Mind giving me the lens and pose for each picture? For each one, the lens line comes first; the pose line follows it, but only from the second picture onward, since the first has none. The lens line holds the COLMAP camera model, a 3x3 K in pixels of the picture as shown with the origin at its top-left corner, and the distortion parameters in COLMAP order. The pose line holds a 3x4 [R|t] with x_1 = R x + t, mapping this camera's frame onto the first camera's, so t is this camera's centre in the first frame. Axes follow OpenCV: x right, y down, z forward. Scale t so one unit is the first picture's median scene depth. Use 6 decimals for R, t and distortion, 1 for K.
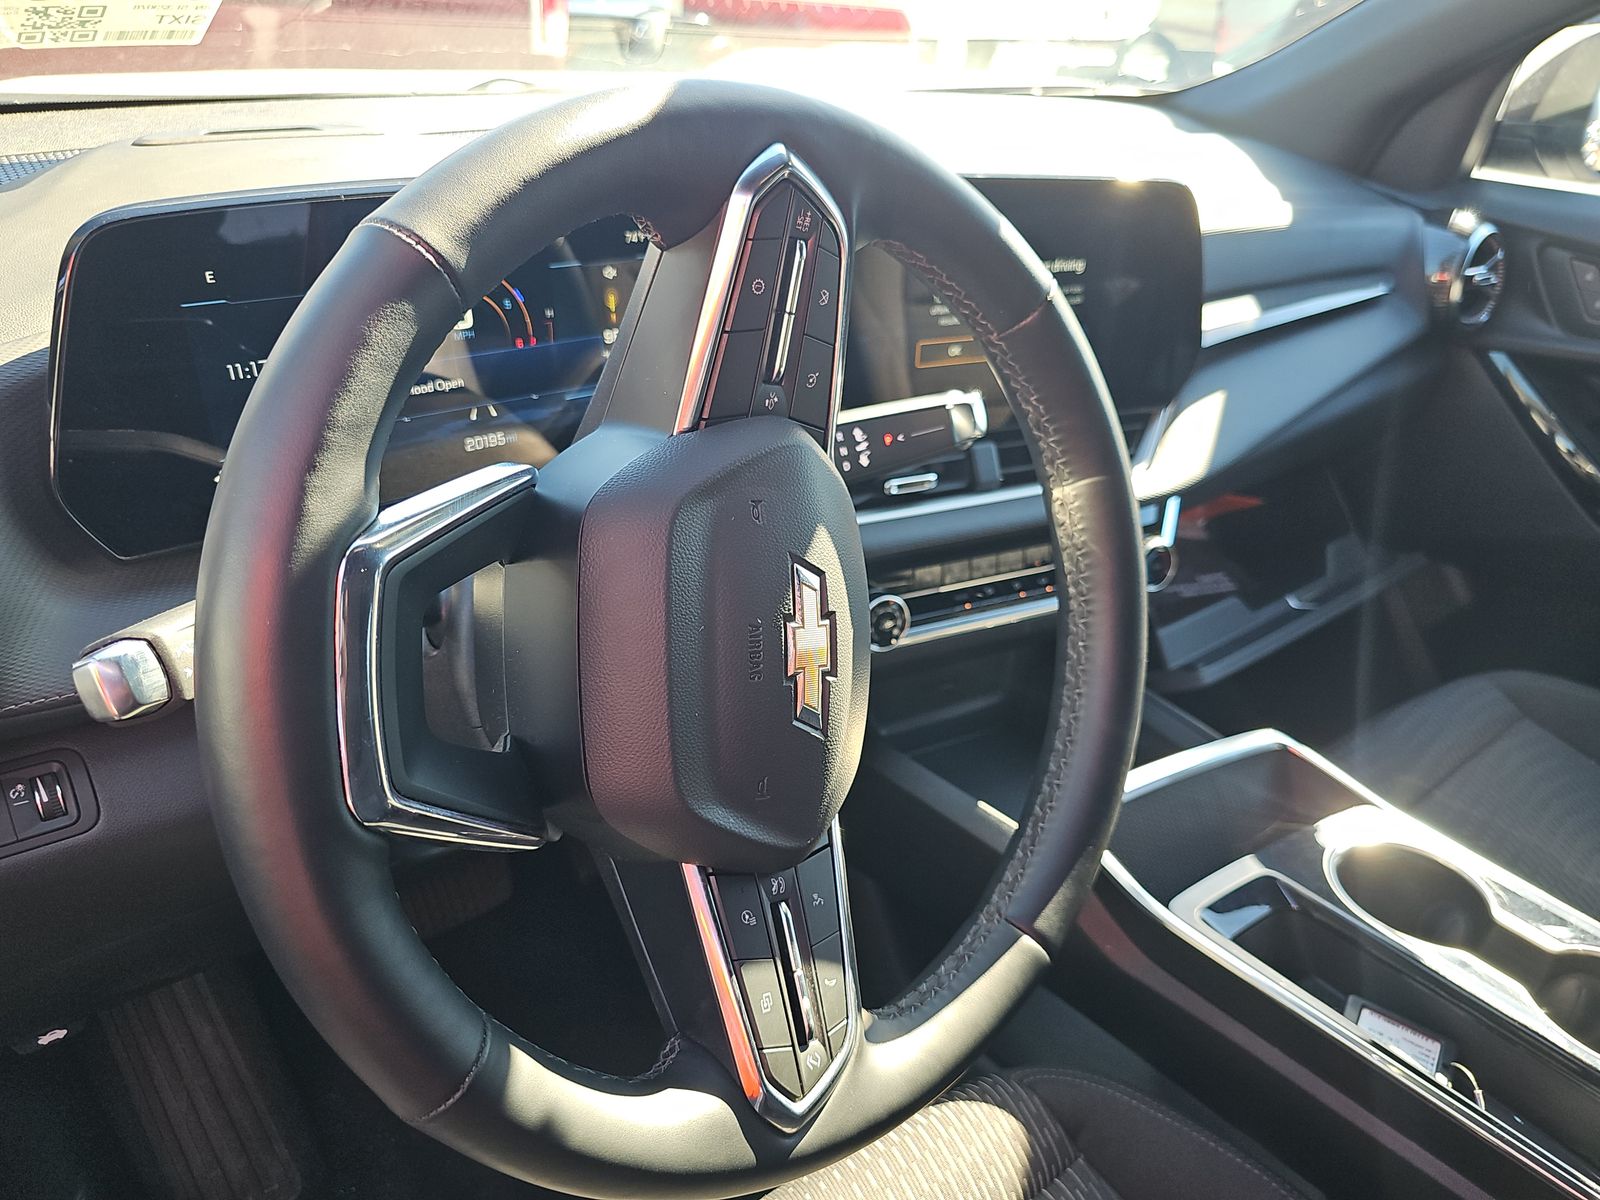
lens RADIAL K [[1048.1, 0, 800.0], [0, 1048.1, 600.0], [0, 0, 1]] dist [0.033716, -0.033629]
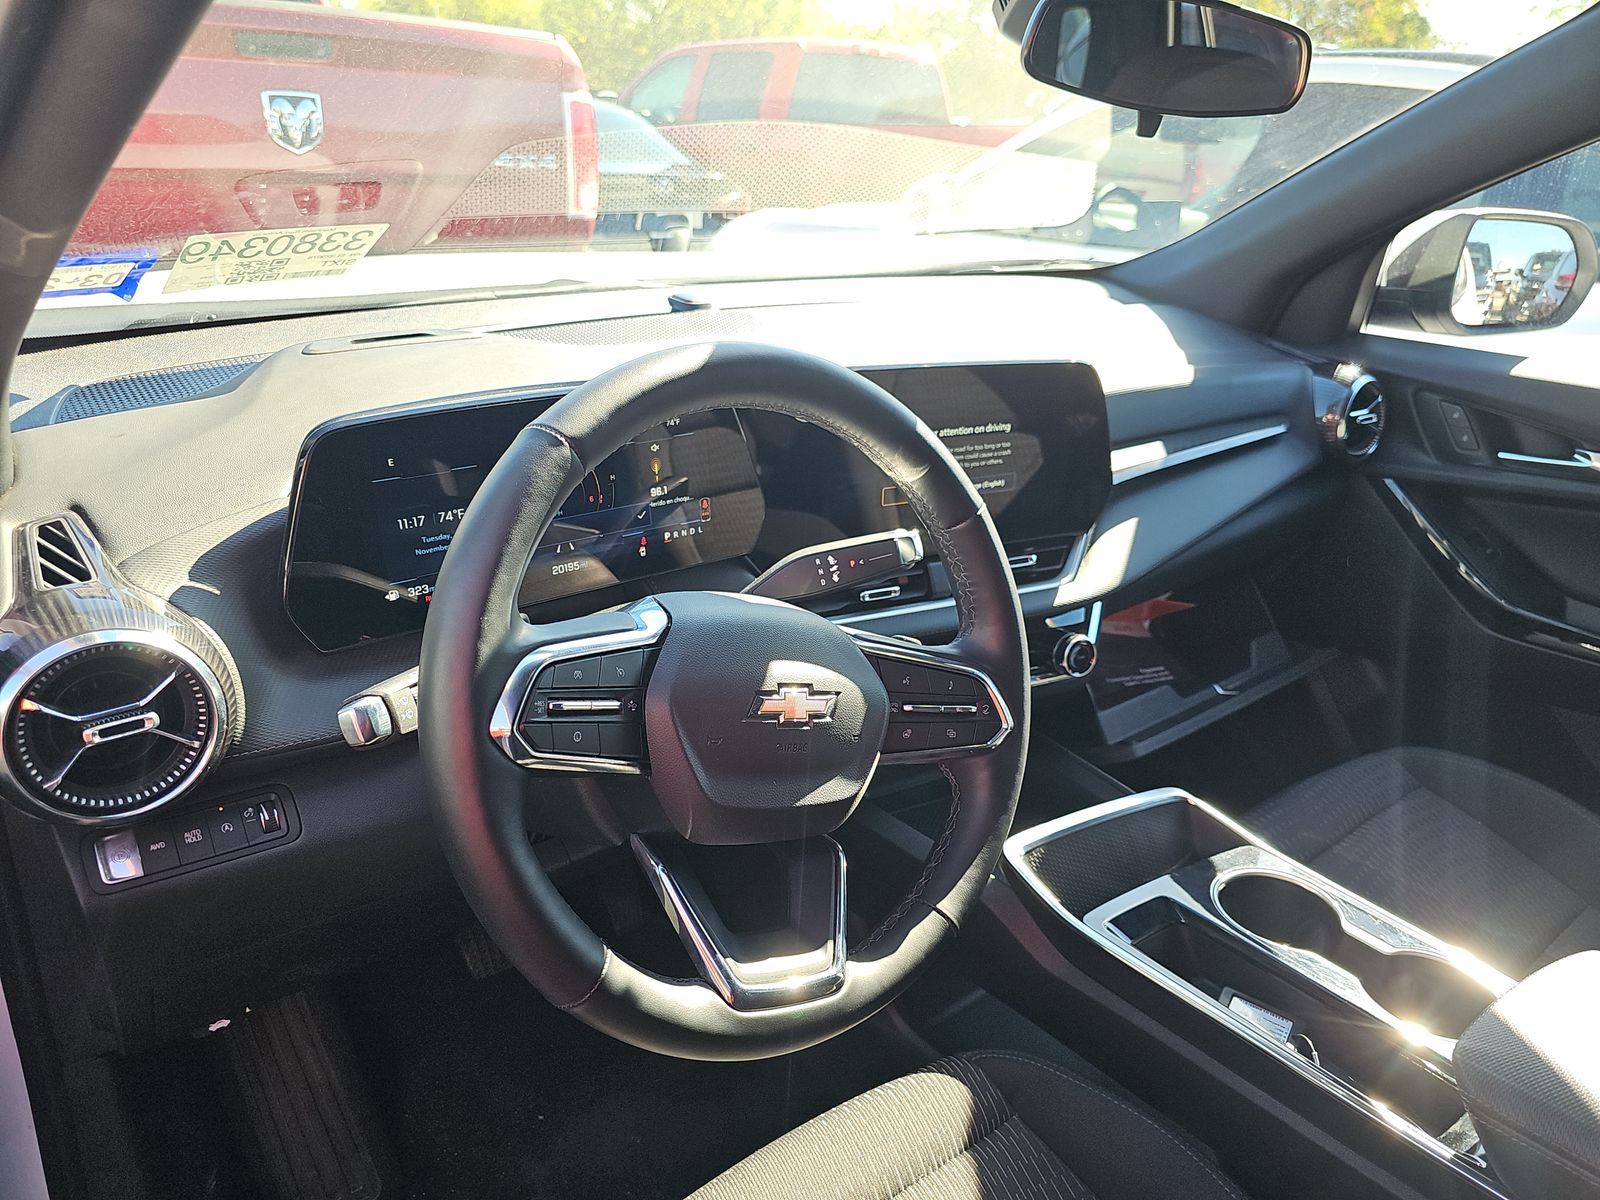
lens RADIAL K [[1048.1, 0, 800.0], [0, 1048.1, 600.0], [0, 0, 1]] dist [0.033716, -0.033629]
pose [[0.999875, -0.010322, -0.012008, 0.020322], [0.009048, 0.994772, -0.101719, 0.025860], [0.012995, 0.101598, 0.994741, -0.264221]]
